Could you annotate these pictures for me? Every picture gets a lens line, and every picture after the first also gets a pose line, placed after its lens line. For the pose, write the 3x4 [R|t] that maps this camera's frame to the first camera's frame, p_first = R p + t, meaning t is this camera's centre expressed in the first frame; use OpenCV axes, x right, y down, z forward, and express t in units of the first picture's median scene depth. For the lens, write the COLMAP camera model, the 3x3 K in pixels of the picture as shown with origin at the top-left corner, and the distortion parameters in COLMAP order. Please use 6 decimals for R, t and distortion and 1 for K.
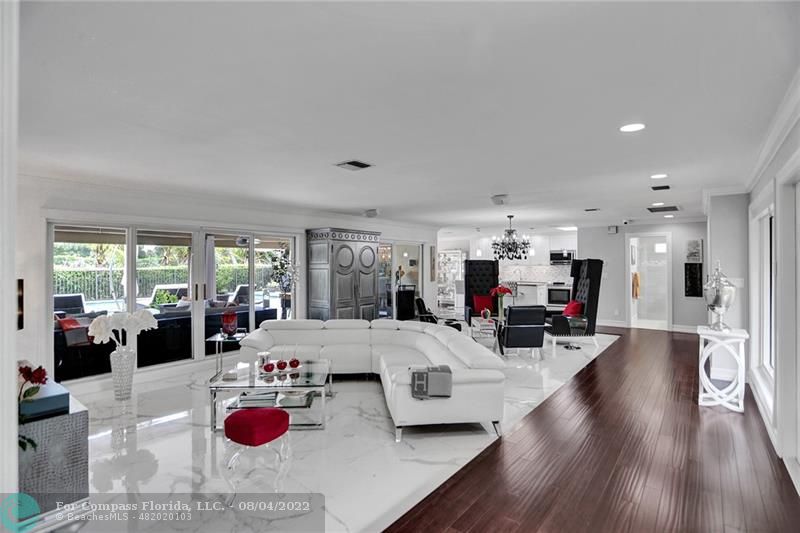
lens RADIAL K [[408.9, 0, 401.3], [0, 408.9, 263.0], [0, 0, 1]] dist [-0.051066, 0.020666]
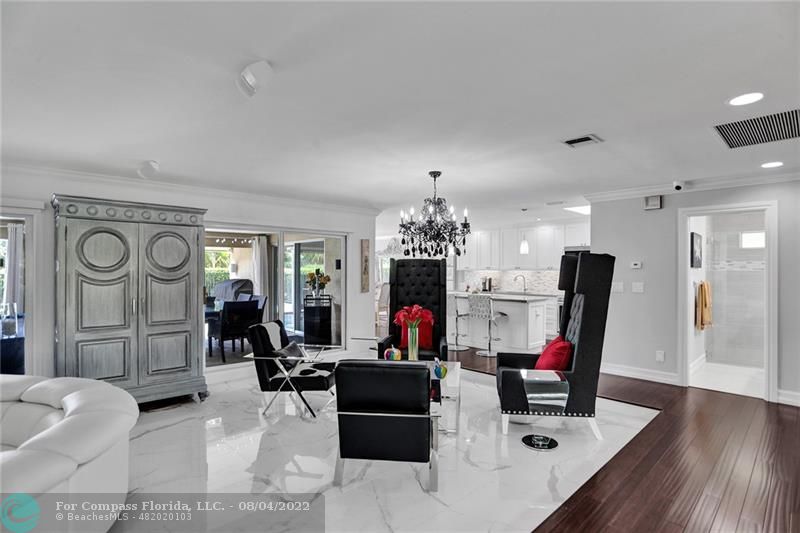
lens RADIAL K [[408.9, 0, 400.4], [0, 408.9, 270.9], [0, 0, 1]] dist [-0.051066, 0.020666]
pose [[0.988716, 0.005412, -0.149703, 0.289637], [-0.004536, 0.999971, 0.006190, 0.007965], [0.149732, -0.005441, 0.988712, 0.448683]]
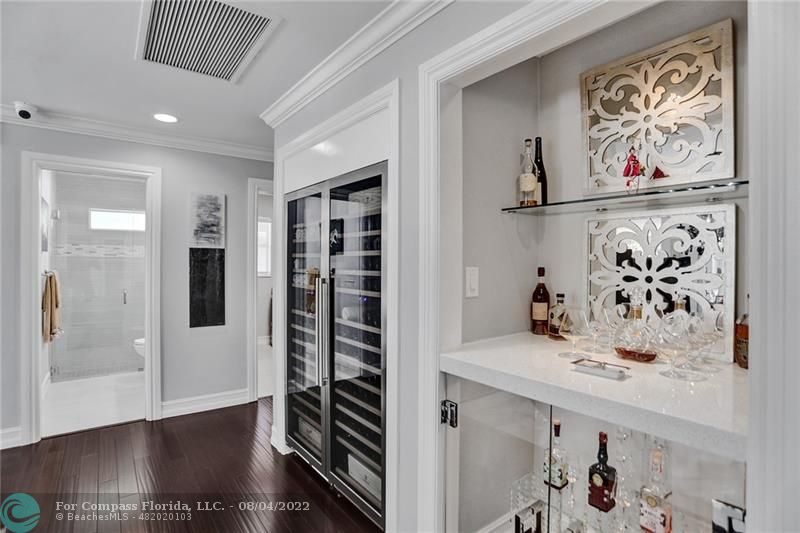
lens RADIAL K [[408.9, 0, 401.0], [0, 408.9, 260.7], [0, 0, 1]] dist [-0.051066, 0.020666]
pose [[0.280982, 0.007252, 0.959686, 0.359835], [-0.011171, 0.999928, -0.004286, 0.013190], [-0.959648, -0.009516, 0.281043, 0.660224]]
